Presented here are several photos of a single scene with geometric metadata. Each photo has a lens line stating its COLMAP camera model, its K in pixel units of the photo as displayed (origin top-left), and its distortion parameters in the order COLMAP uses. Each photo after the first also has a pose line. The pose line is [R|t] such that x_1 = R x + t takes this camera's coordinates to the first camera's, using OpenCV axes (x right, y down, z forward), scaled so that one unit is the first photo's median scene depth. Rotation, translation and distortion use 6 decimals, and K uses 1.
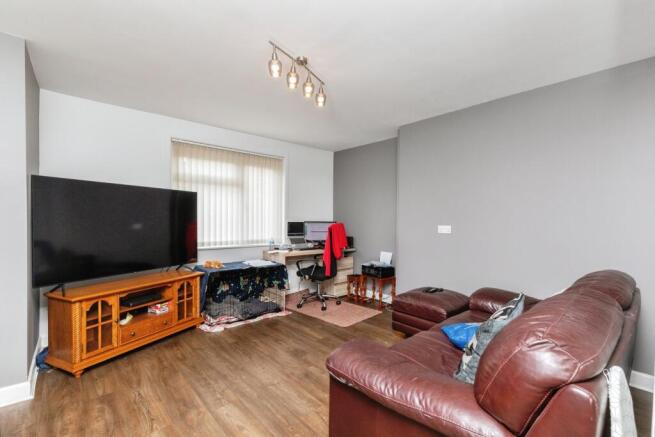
lens RADIAL K [[293.6, 0, 327.7], [0, 293.6, 220.8], [0, 0, 1]] dist [0.001444, -0.000063]
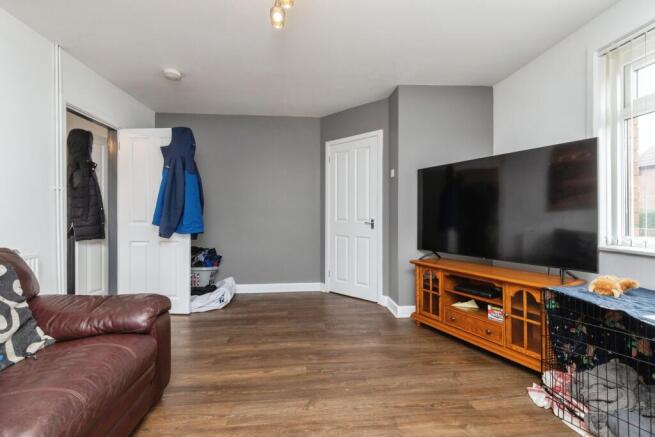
lens RADIAL K [[295.6, 0, 330.2], [0, 295.6, 214.9], [0, 0, 1]] dist [0.002462, -0.000050]
pose [[-0.586819, -0.002671, -0.809714, 0.261007], [-0.007184, 0.999972, 0.001909, 0.042934], [0.809686, 0.006937, -0.586822, 0.967943]]
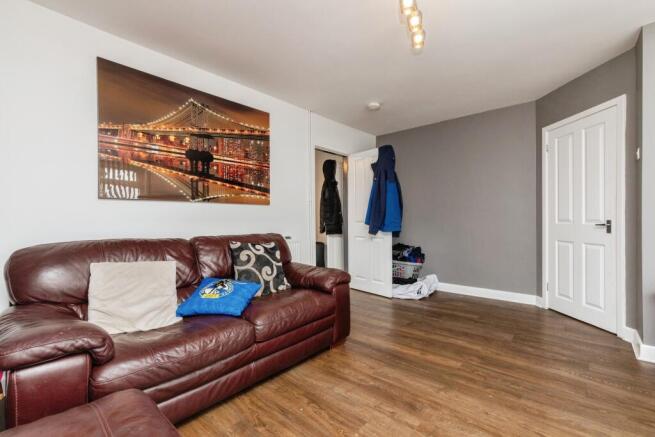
lens RADIAL K [[293.6, 0, 327.7], [0, 293.6, 220.8], [0, 0, 1]] dist [0.001444, -0.000063]
pose [[-0.992087, 0.001973, -0.125537, 0.148293], [0.000819, 0.999957, 0.009242, 0.053566], [0.125550, 0.009066, -0.992046, 1.145555]]
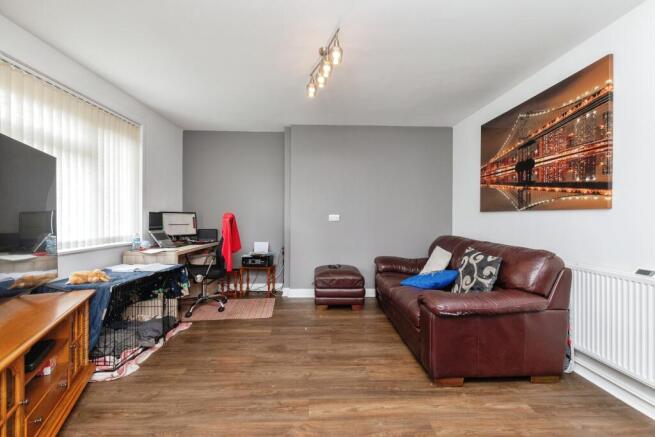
lens RADIAL K [[293.6, 0, 327.7], [0, 293.6, 220.8], [0, 0, 1]] dist [0.001444, -0.000063]
pose [[0.635426, -0.014063, 0.772034, -0.573372], [0.003759, 0.999879, 0.015119, 0.023359], [-0.772153, -0.006705, 0.635402, 0.224696]]
